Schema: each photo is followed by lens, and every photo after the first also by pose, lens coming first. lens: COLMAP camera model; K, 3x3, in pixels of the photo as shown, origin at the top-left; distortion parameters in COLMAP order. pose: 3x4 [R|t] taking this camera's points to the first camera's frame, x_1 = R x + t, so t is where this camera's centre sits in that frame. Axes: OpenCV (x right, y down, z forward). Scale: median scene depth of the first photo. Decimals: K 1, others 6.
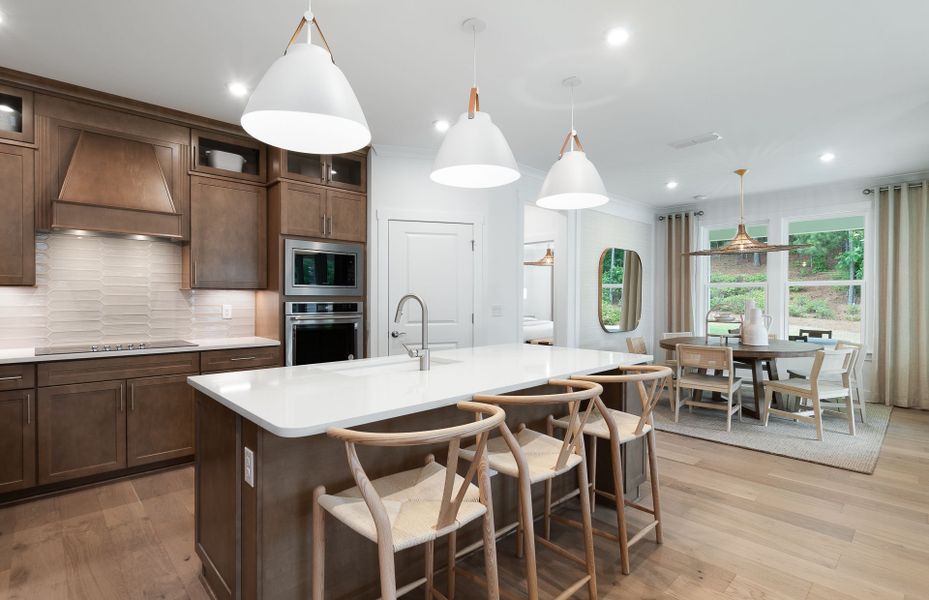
lens RADIAL K [[447.4, 0, 459.7], [0, 447.4, 300.9], [0, 0, 1]] dist [-0.000035, 0.000438]
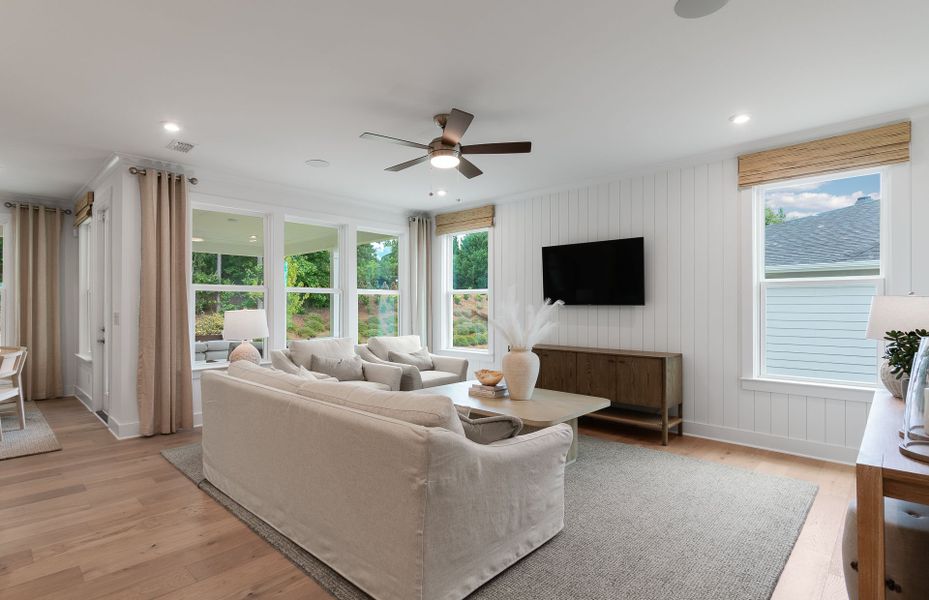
lens RADIAL K [[459.9, 0, 453.2], [0, 459.9, 305.0], [0, 0, 1]] dist [-0.005253, -0.000545]
pose [[-0.042607, -0.000297, 0.999092, -0.283000], [0.003790, 0.999993, 0.000459, -0.002882], [-0.999085, 0.003807, -0.042605, -0.012889]]
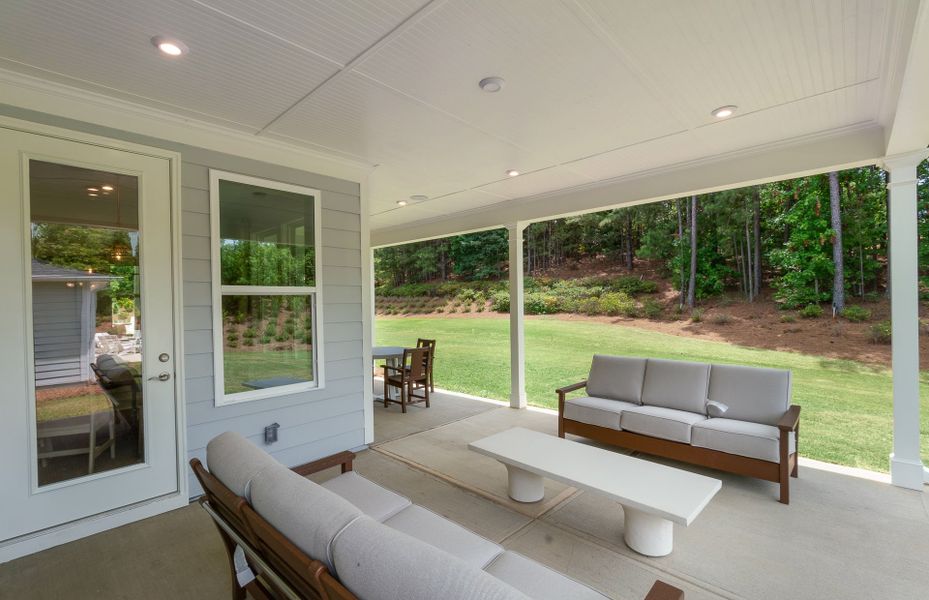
lens RADIAL K [[414.2, 0, 464.5], [0, 414.2, 300.0], [0, 0, 1]] dist [-0.000067, 0.000088]
pose [[0.998062, -0.016907, 0.059880, 1.486365], [0.017537, 0.999796, -0.010004, -0.016218], [-0.059699, 0.011035, 0.998155, 0.191310]]
